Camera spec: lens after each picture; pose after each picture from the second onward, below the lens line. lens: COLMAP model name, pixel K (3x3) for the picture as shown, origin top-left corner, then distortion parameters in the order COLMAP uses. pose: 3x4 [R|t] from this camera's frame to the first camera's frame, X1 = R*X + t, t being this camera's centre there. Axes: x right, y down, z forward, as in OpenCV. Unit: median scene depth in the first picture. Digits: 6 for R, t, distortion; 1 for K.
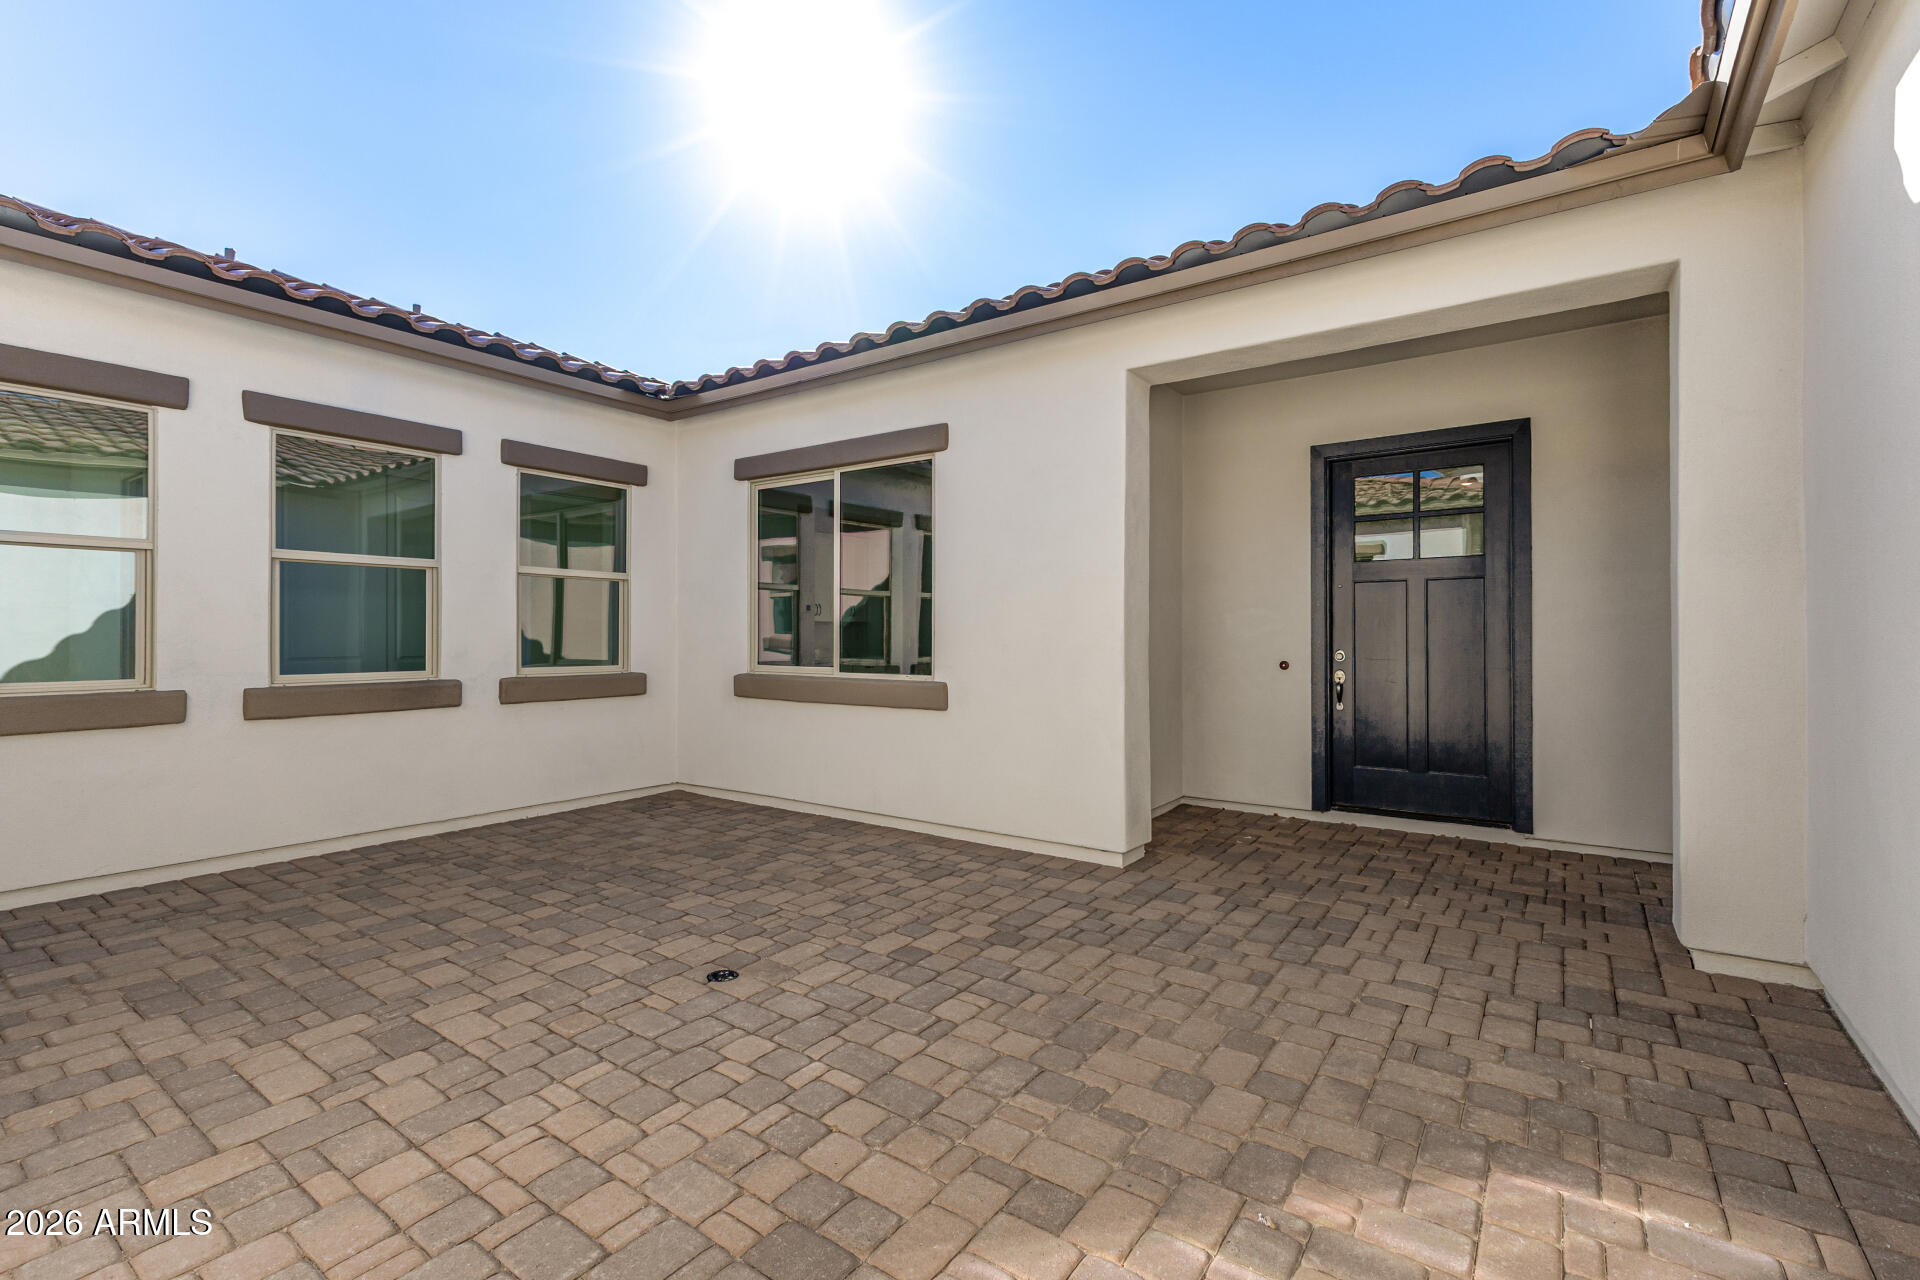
lens RADIAL K [[831.9, 0, 952.8], [0, 831.9, 637.9], [0, 0, 1]] dist [0.010874, -0.001583]
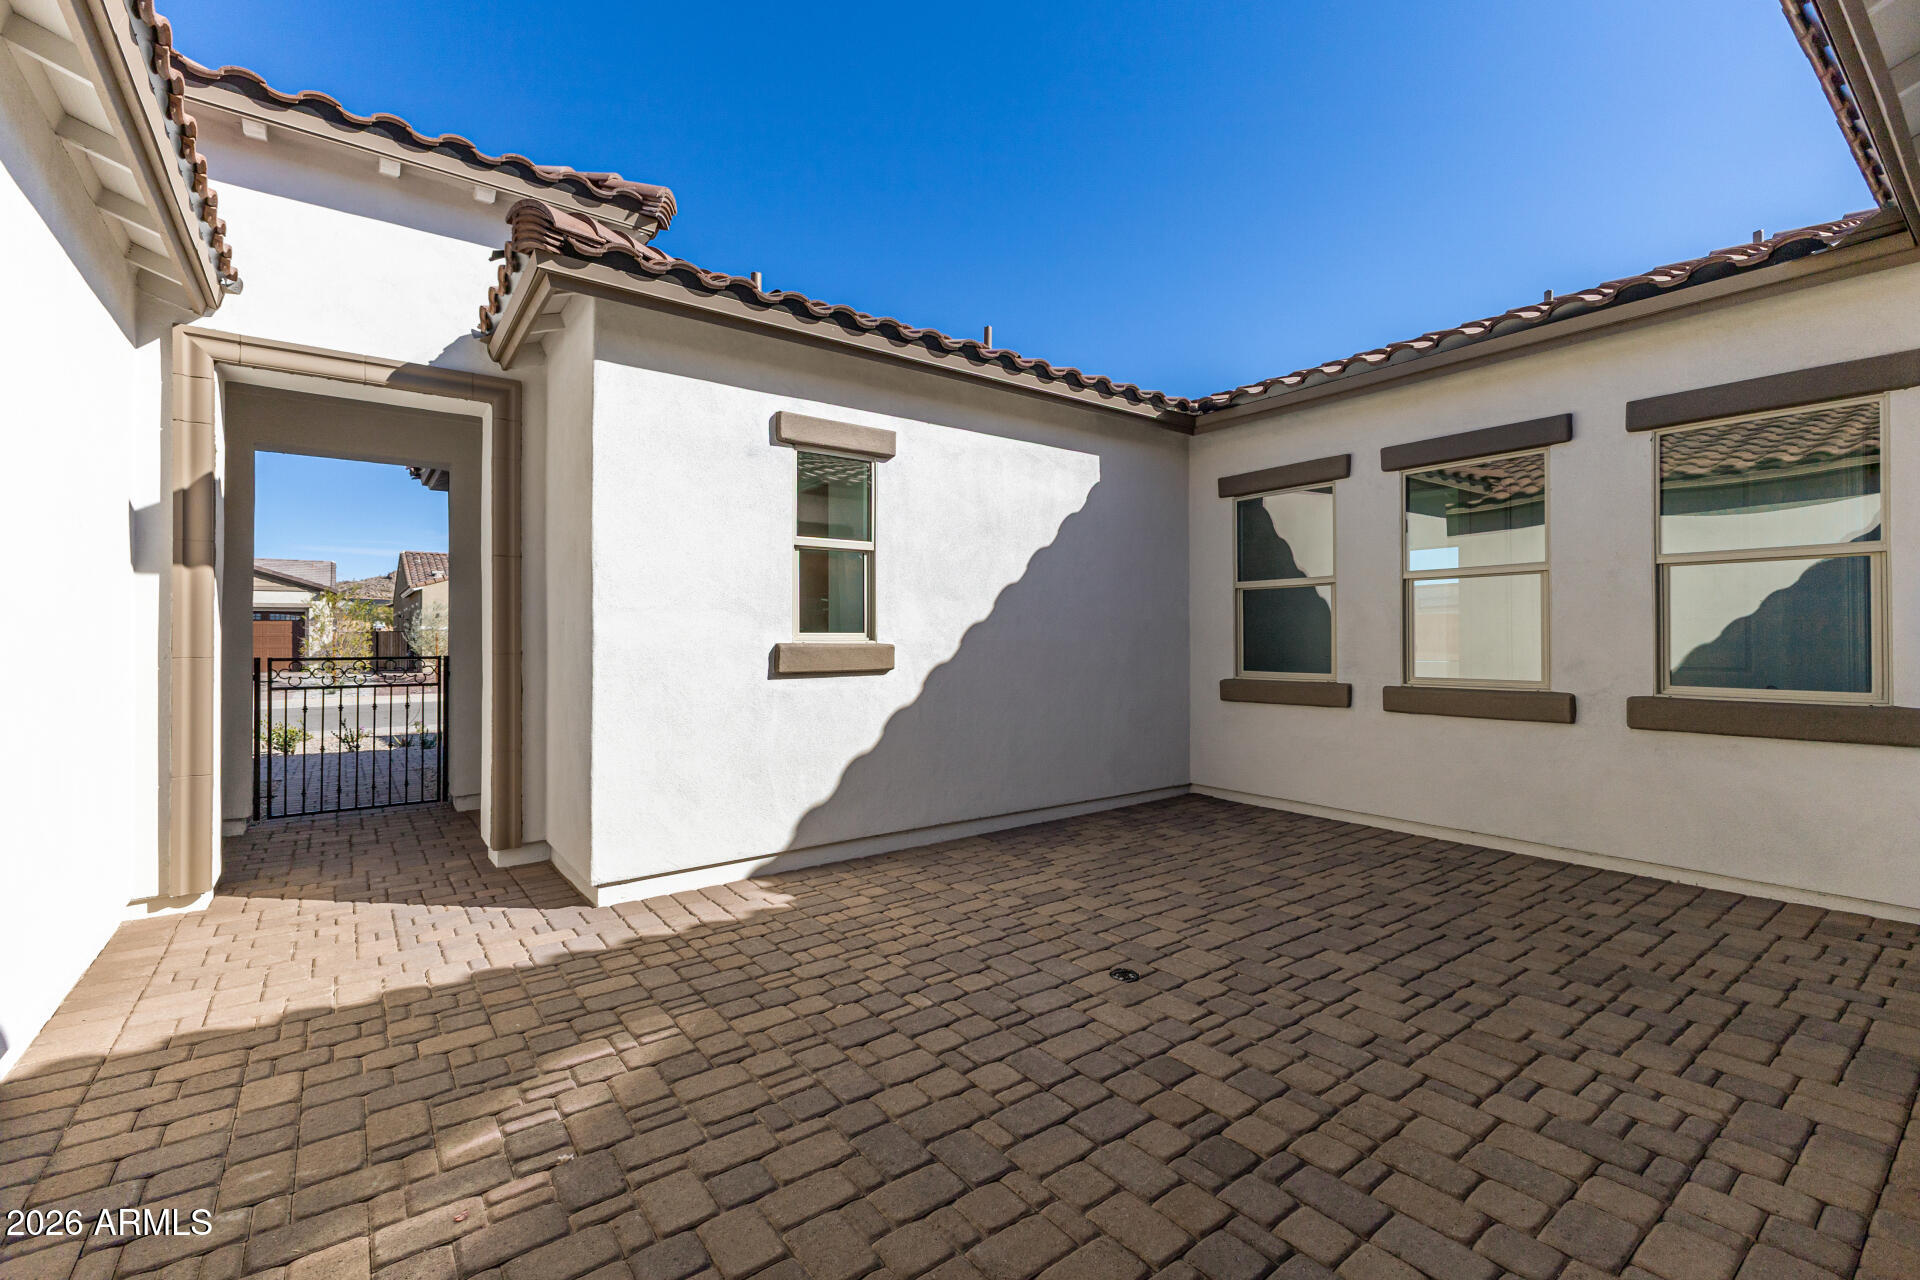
lens RADIAL K [[831.9, 0, 952.9], [0, 831.9, 620.0], [0, 0, 1]] dist [0.010874, -0.001583]
pose [[-0.299489, -0.025465, -0.953760, 0.712333], [-0.003412, 0.999666, -0.025619, -0.004617], [0.954094, -0.004419, -0.299476, 1.014227]]
